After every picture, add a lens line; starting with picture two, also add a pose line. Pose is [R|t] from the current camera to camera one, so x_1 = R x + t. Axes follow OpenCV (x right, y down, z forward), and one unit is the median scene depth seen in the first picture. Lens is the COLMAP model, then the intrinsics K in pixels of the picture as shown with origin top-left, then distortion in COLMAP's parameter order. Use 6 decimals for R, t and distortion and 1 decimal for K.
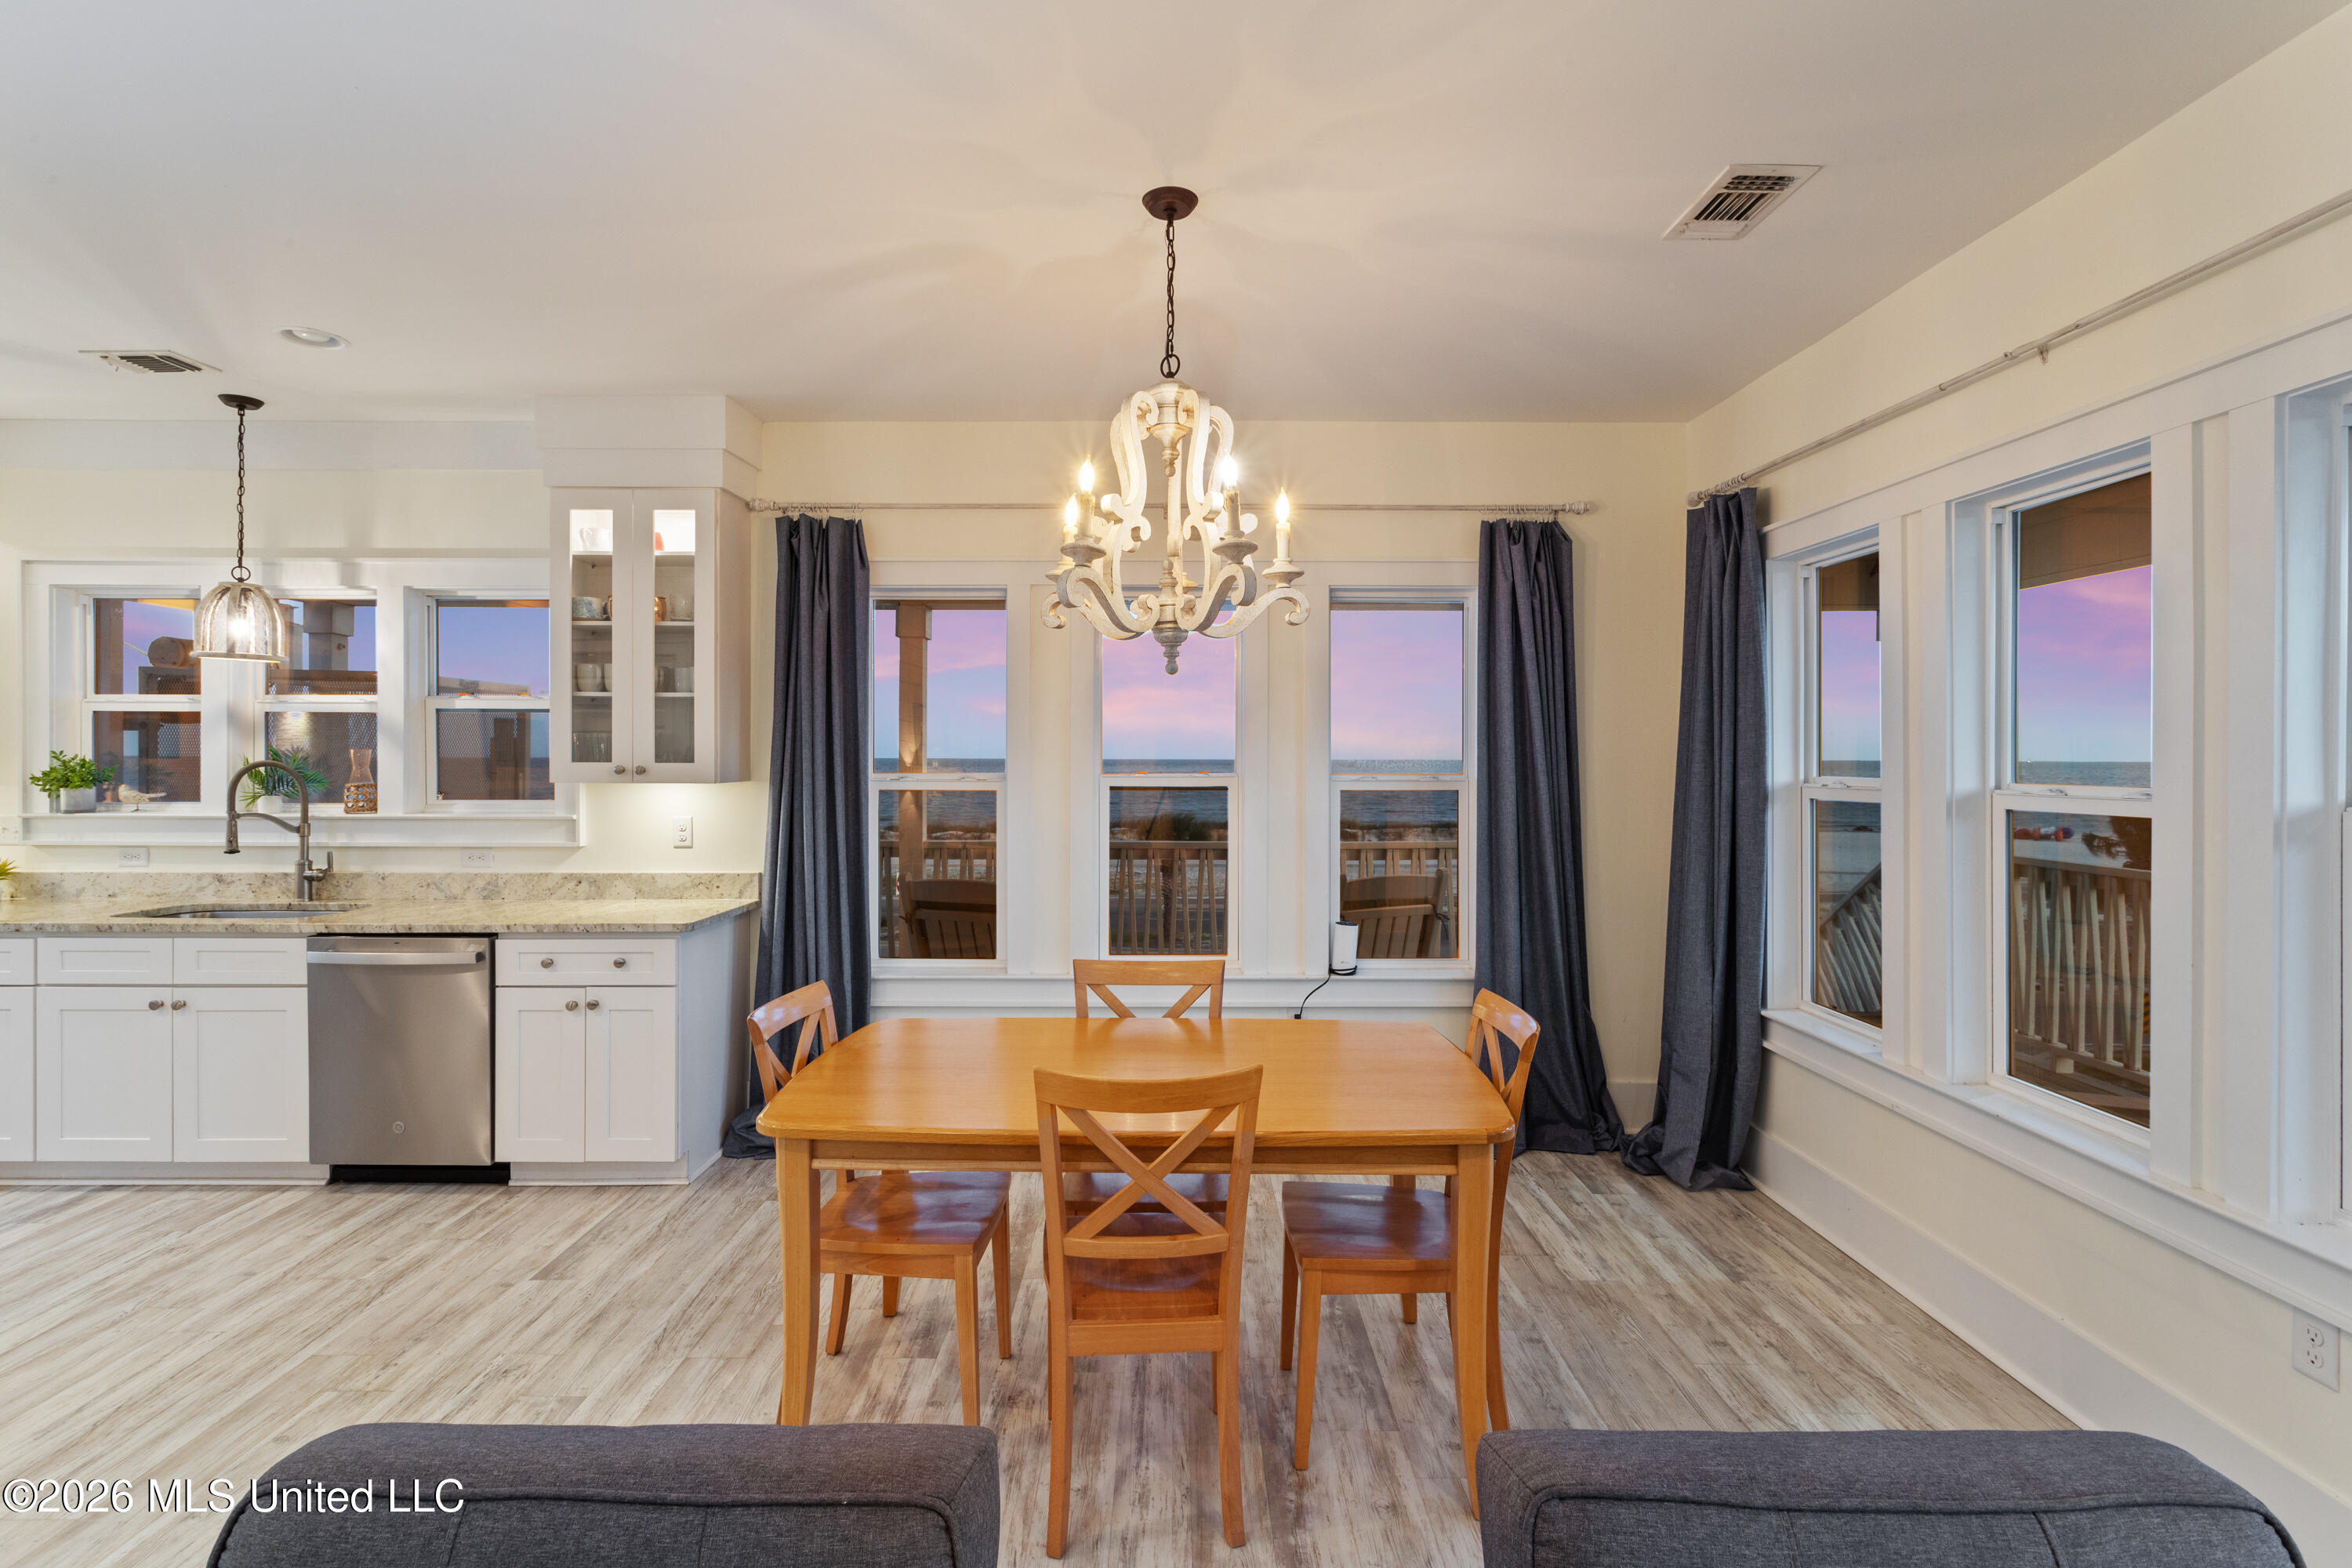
lens RADIAL K [[1106.9, 0, 1181.9], [0, 1106.9, 767.2], [0, 0, 1]] dist [-0.004168, -0.000484]
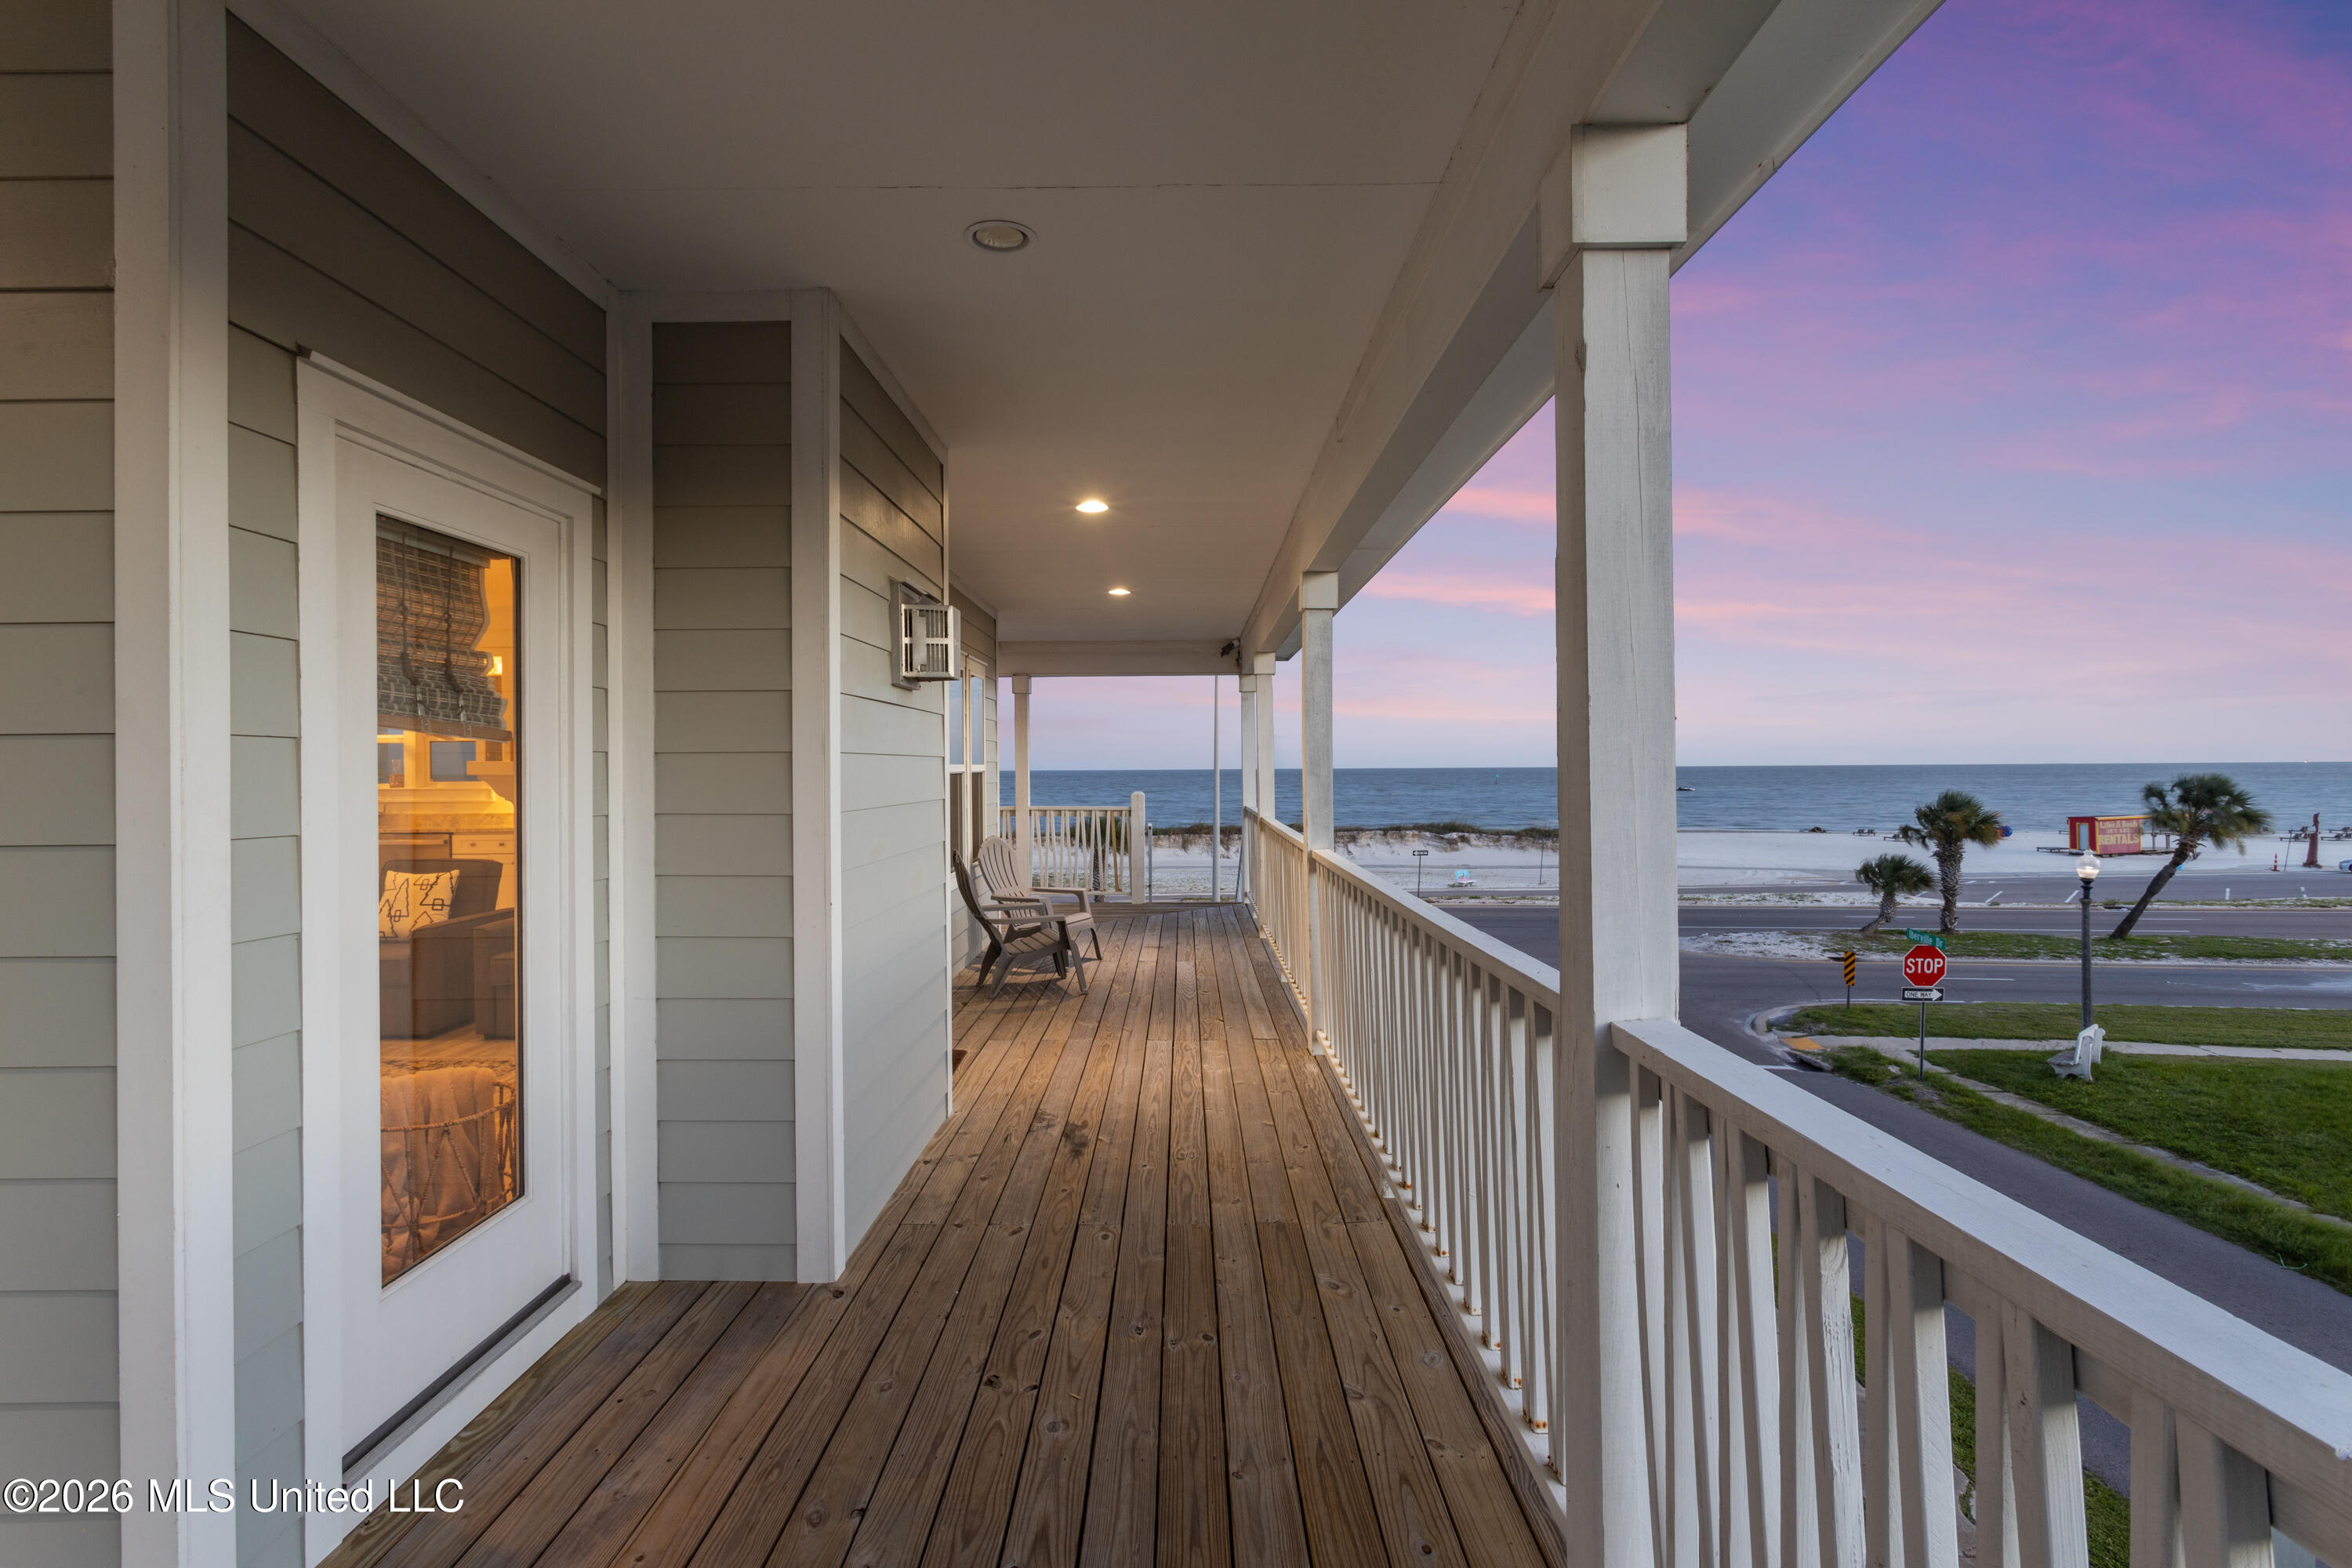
lens RADIAL K [[1106.9, 0, 1181.9], [0, 1106.9, 767.2], [0, 0, 1]] dist [-0.004168, -0.000484]
pose [[0.999908, -0.006401, -0.011996, 0.947570], [0.006311, 0.999952, -0.007558, 0.029677], [0.012044, 0.007482, 0.999899, -1.322172]]
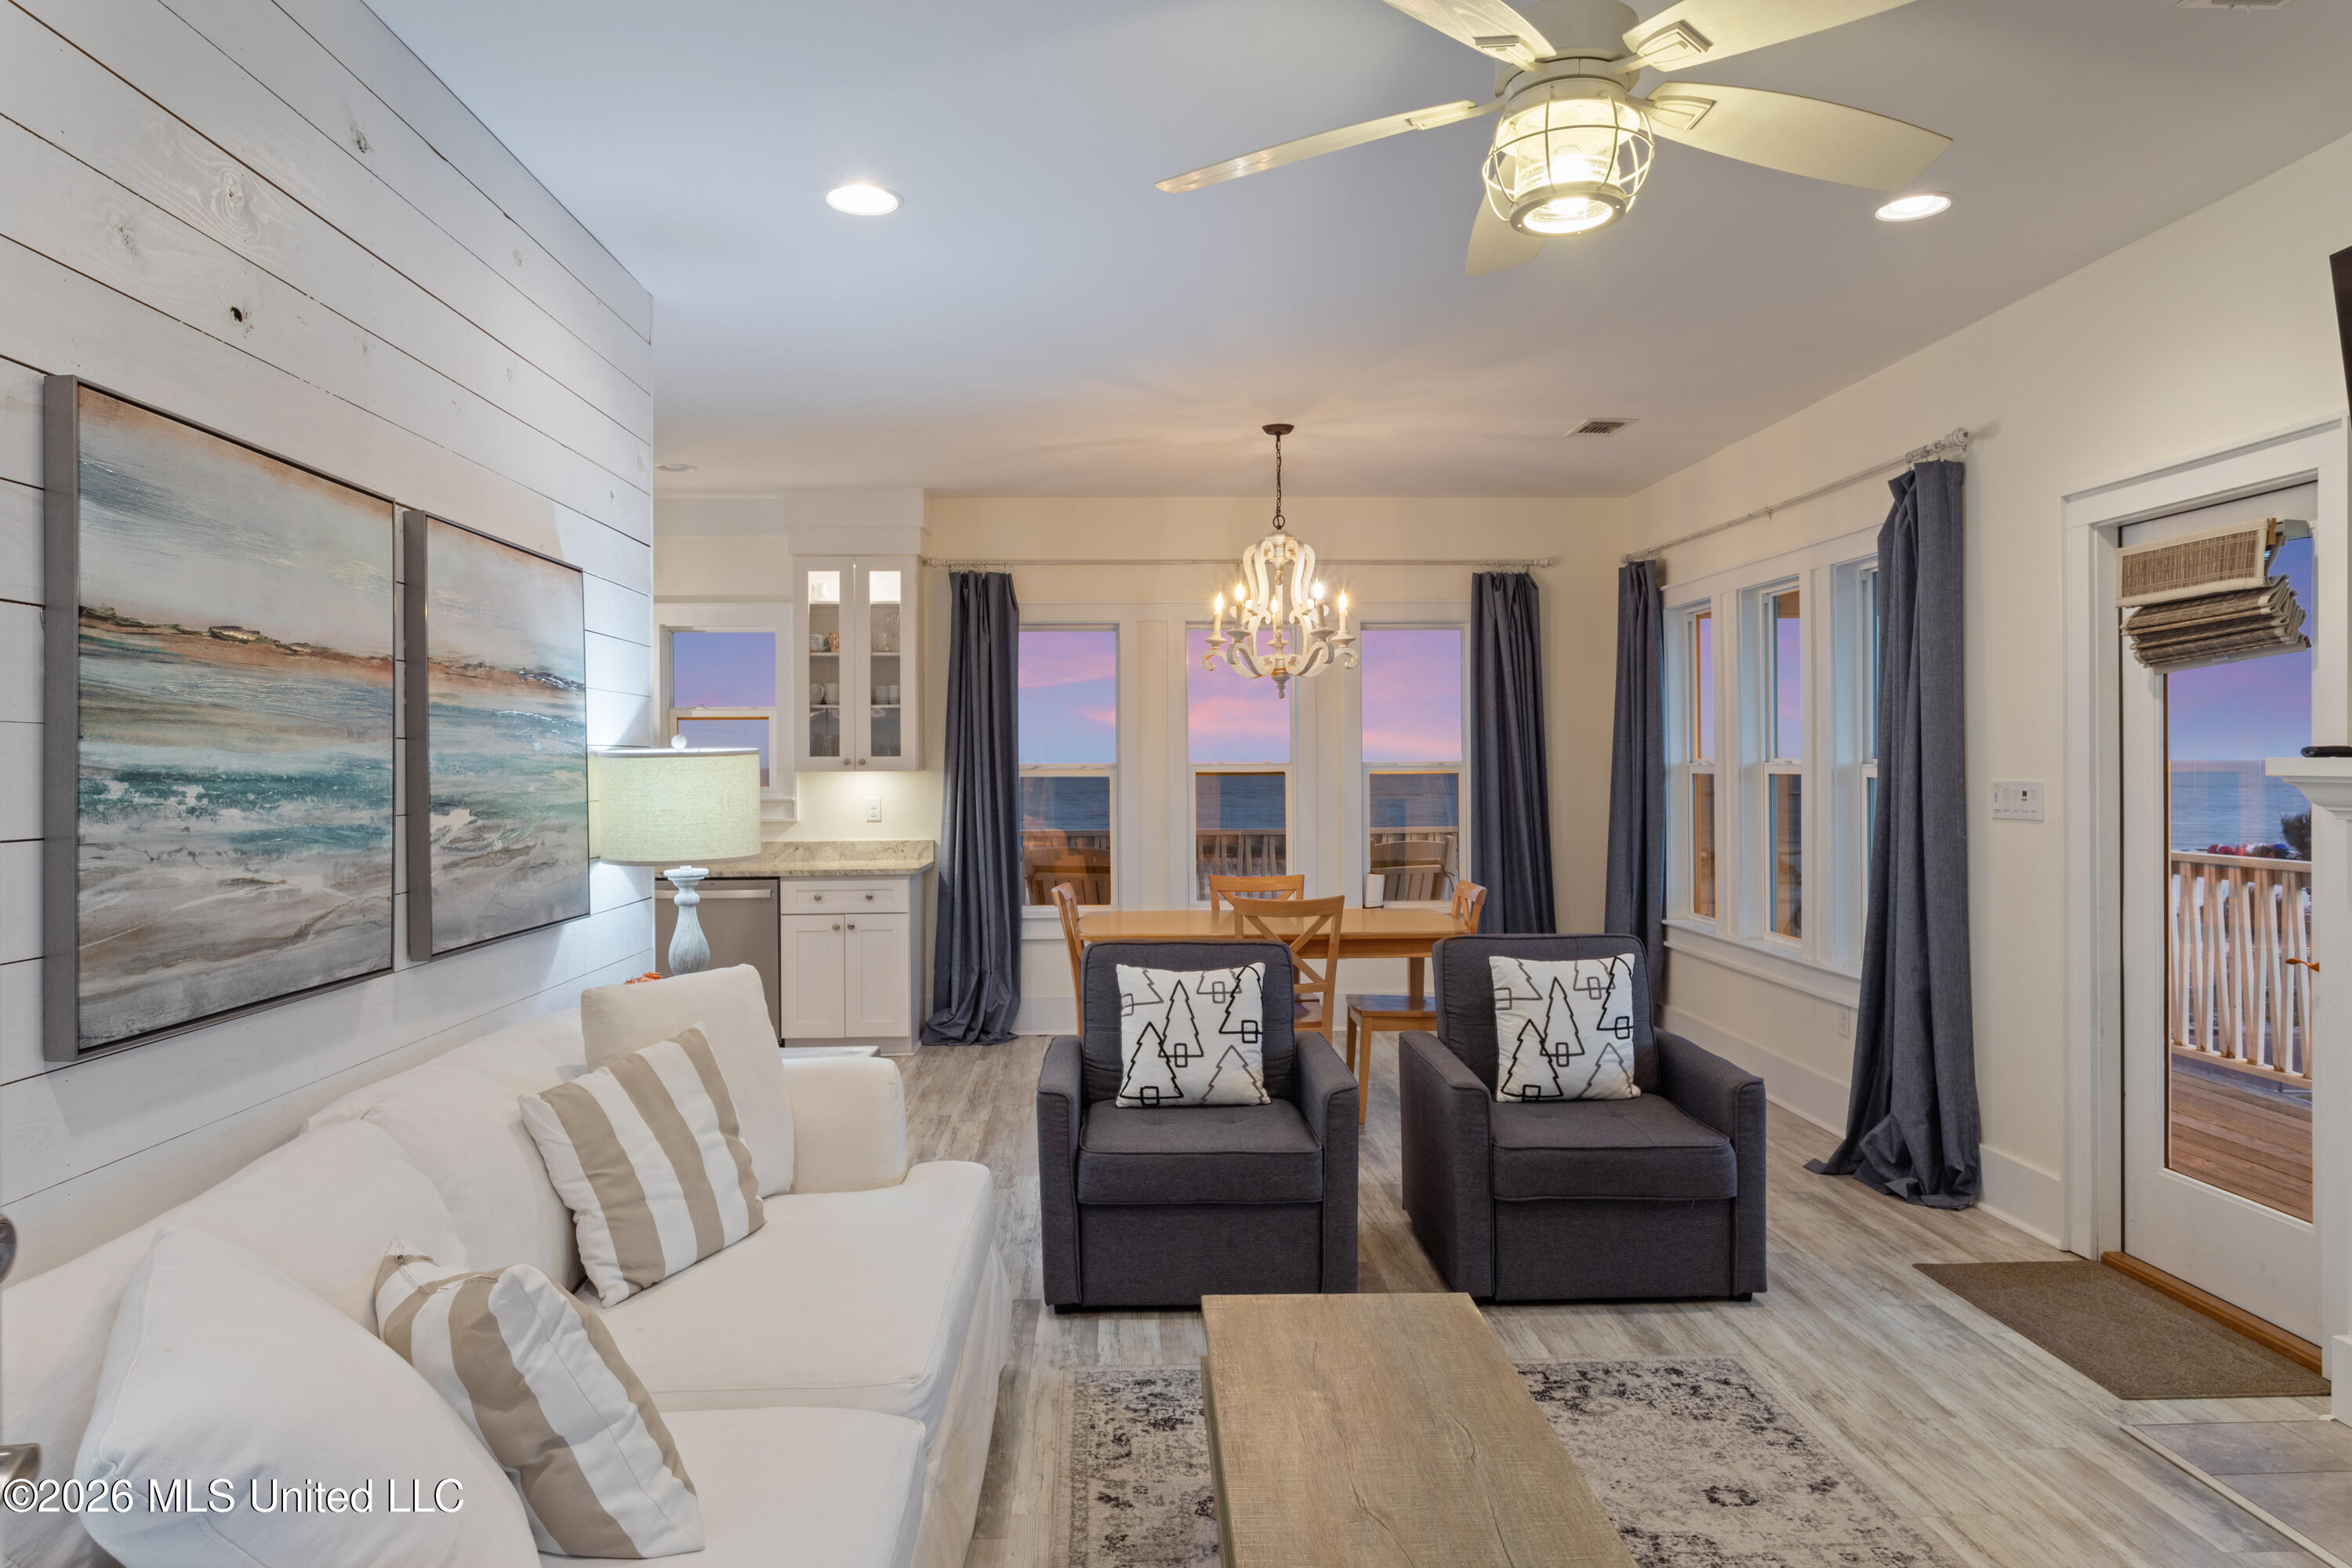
lens RADIAL K [[1508.9, 0, 1209.1], [0, 1508.9, 786.1], [0, 0, 1]] dist [0.000255, 0.000084]
pose [[0.998543, -0.009701, 0.053086, -0.158144], [0.009338, 0.999931, 0.007084, 0.022843], [-0.053151, -0.006578, 0.998565, -0.864274]]
